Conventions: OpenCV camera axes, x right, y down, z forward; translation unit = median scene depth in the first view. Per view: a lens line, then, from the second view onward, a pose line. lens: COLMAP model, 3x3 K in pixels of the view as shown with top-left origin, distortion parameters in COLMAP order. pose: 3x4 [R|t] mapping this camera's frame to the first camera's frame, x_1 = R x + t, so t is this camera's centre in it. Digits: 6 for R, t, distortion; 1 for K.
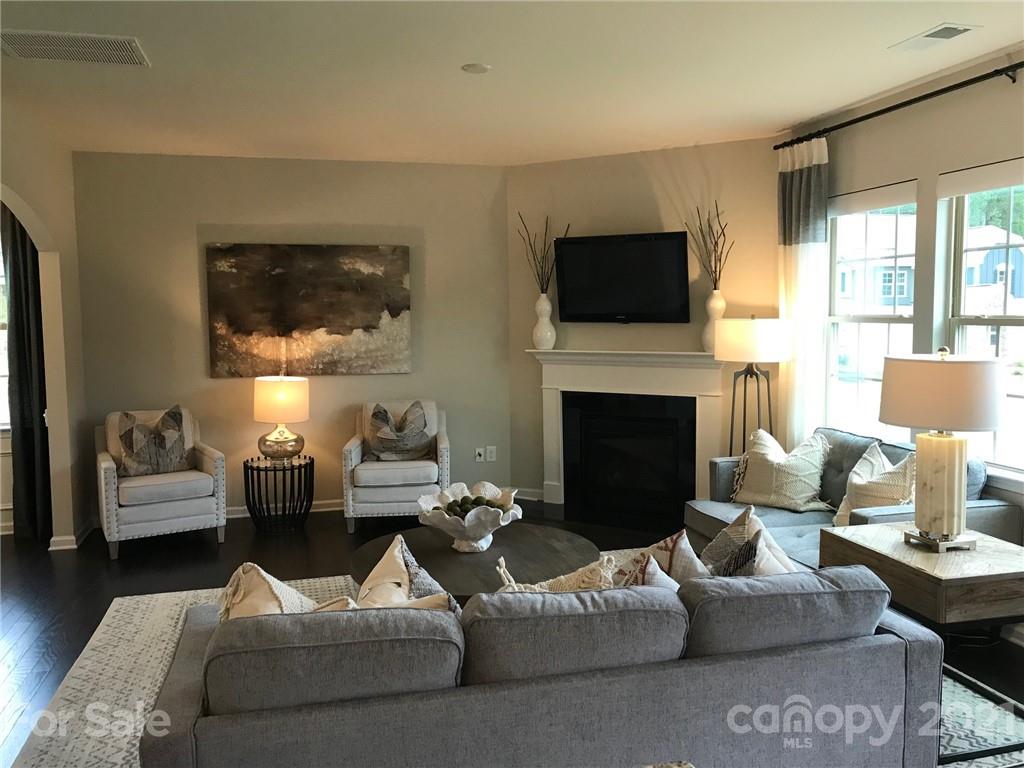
lens RADIAL K [[838.4, 0, 513.7], [0, 838.4, 375.0], [0, 0, 1]] dist [0.059940, -0.057182]
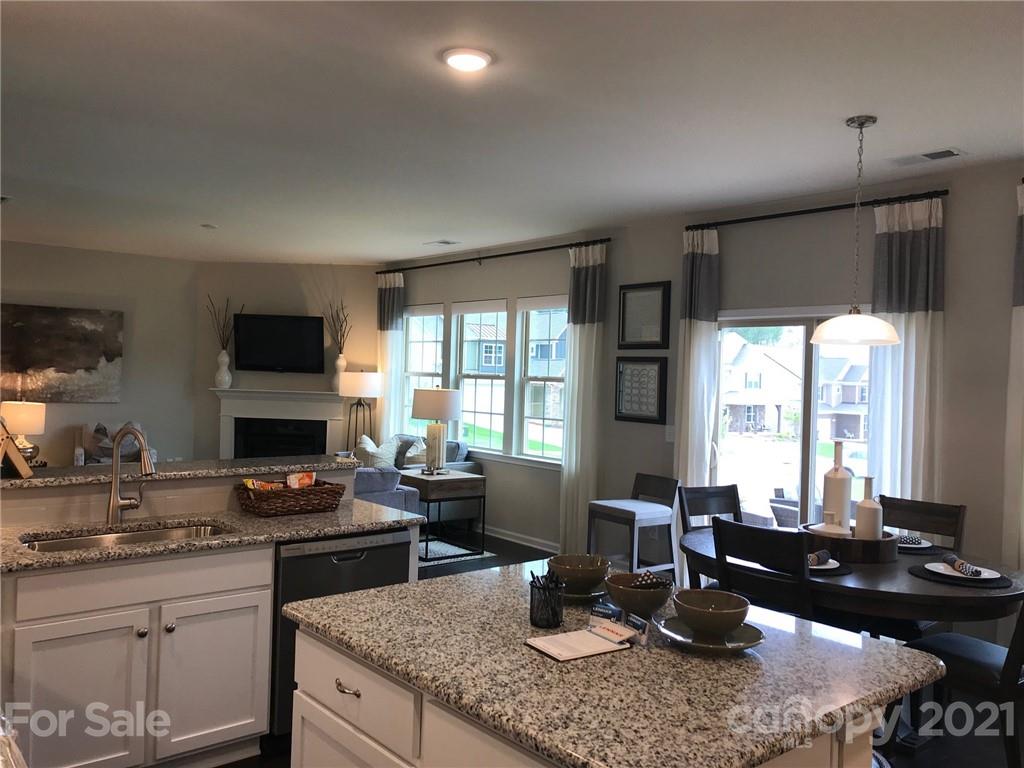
lens RADIAL K [[838.4, 0, 505.7], [0, 838.4, 377.1], [0, 0, 1]] dist [0.059940, -0.057182]
pose [[0.910110, 0.036658, 0.412742, -0.129289], [-0.007969, 0.997443, -0.071016, 0.052685], [-0.414290, 0.061343, 0.908075, -0.565089]]
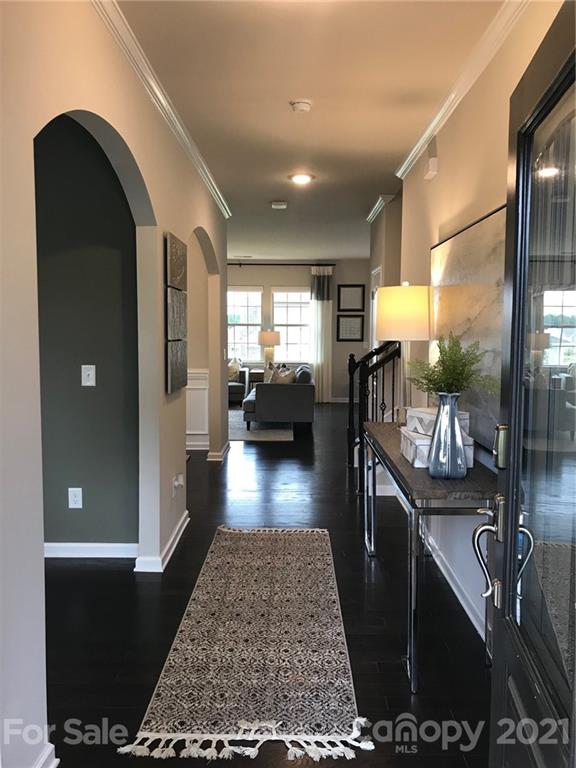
lens RADIAL K [[628.8, 0, 286.8], [0, 628.8, 384.1], [0, 0, 1]] dist [0.059940, -0.057182]
pose [[0.272078, -0.075949, 0.959273, -1.442251], [0.067283, 0.995942, 0.059769, 0.034370], [-0.959920, 0.048281, 0.276084, -0.024289]]
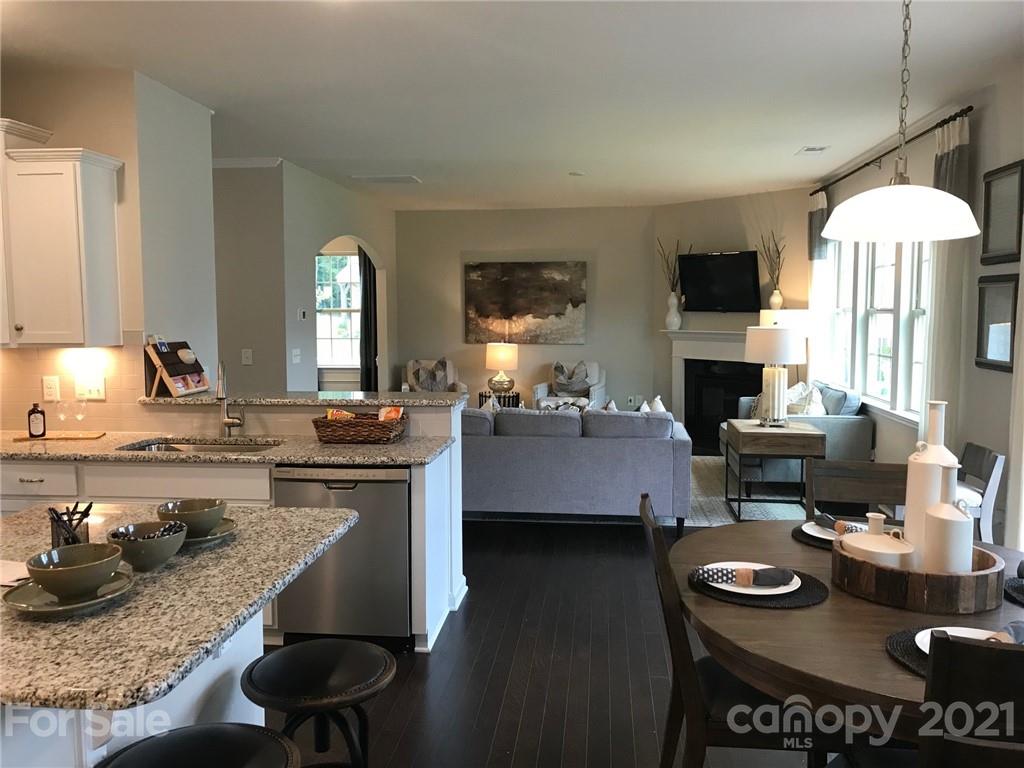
lens RADIAL K [[838.4, 0, 505.2], [0, 838.4, 377.6], [0, 0, 1]] dist [0.059940, -0.057182]
pose [[0.929257, 0.038374, -0.367436, 0.327481], [-0.035316, 0.999263, 0.015045, 0.043602], [0.367742, -0.001004, 0.929927, -0.514611]]
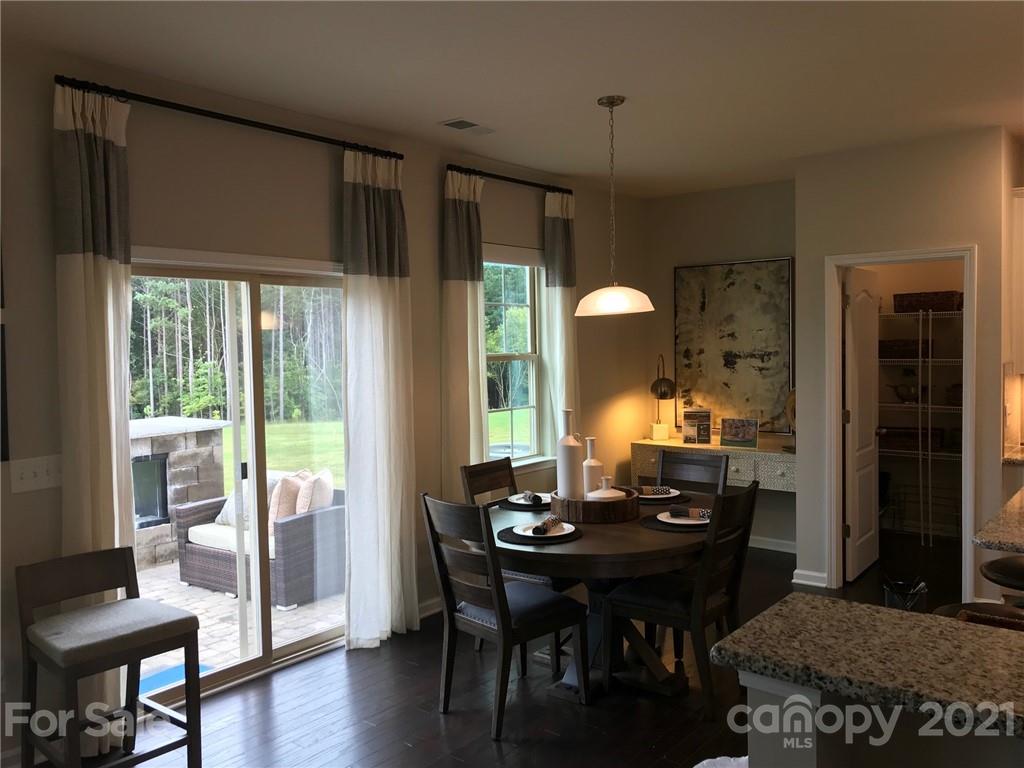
lens RADIAL K [[838.4, 0, 520.6], [0, 838.4, 382.6], [0, 0, 1]] dist [0.059940, -0.057182]
pose [[-0.598618, -0.028588, 0.800524, -0.124635], [0.079504, 0.992308, 0.094888, -0.032748], [-0.797079, 0.120446, -0.591741, 0.321271]]
